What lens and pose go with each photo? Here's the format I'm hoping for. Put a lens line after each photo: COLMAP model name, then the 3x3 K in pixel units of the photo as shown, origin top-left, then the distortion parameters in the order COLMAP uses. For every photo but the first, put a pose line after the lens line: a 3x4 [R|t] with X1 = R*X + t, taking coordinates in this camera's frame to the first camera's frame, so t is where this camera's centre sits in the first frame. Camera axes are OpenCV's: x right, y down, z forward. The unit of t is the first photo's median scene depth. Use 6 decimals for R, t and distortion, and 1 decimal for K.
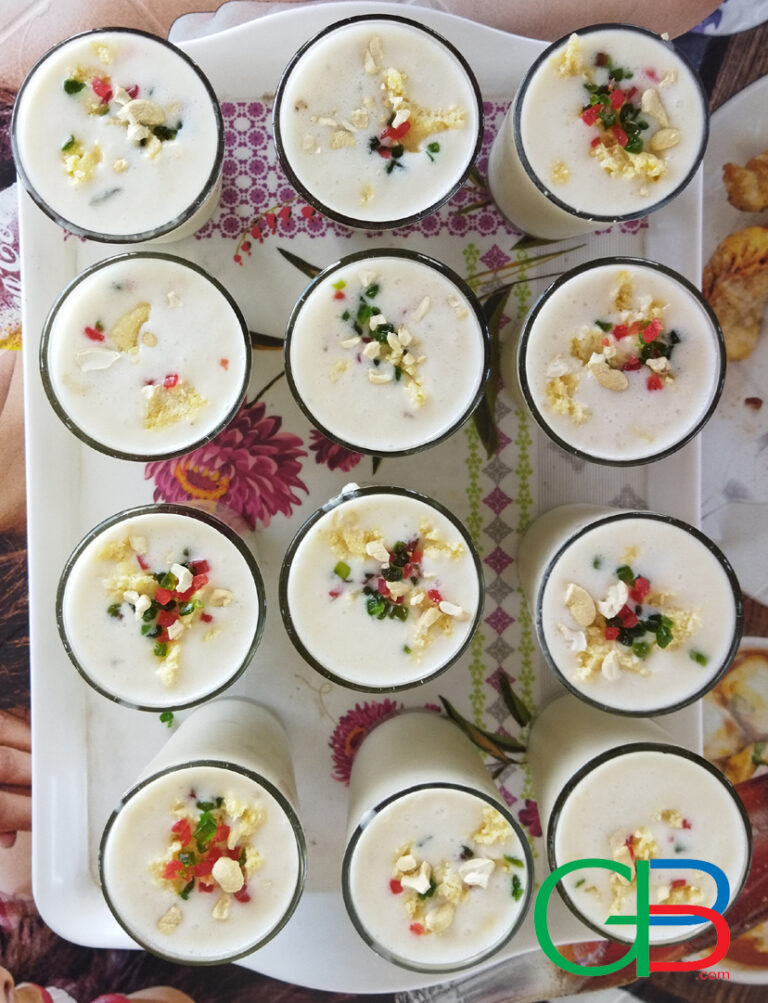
lens RADIAL K [[728.9, 0, 382.0], [0, 728.9, 503.3], [0, 0, 1]] dist [0.079173, -0.000754]
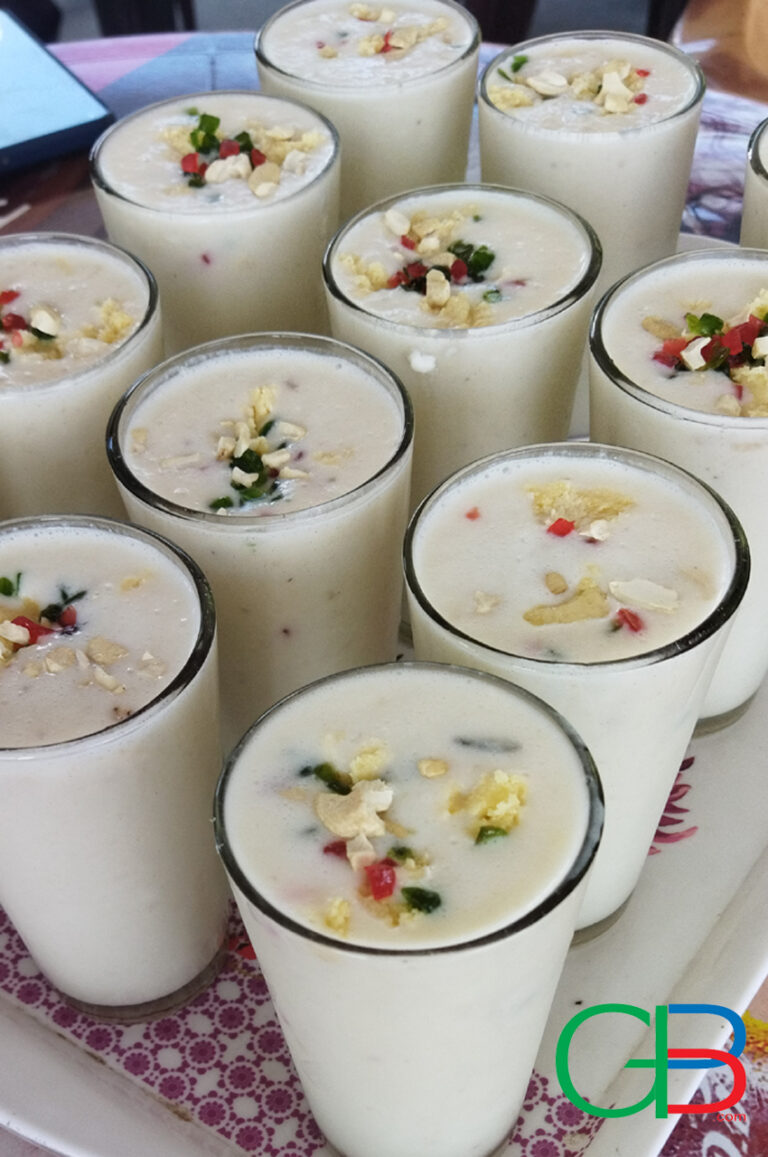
lens RADIAL K [[908.3, 0, 376.7], [0, 908.3, 581.5], [0, 0, 1]] dist [0.106610, -0.164283]
pose [[-0.824225, -0.503789, 0.258555, -0.370535], [0.562810, -0.779164, 0.275948, -0.487646], [0.062437, 0.372961, 0.925744, 0.279024]]
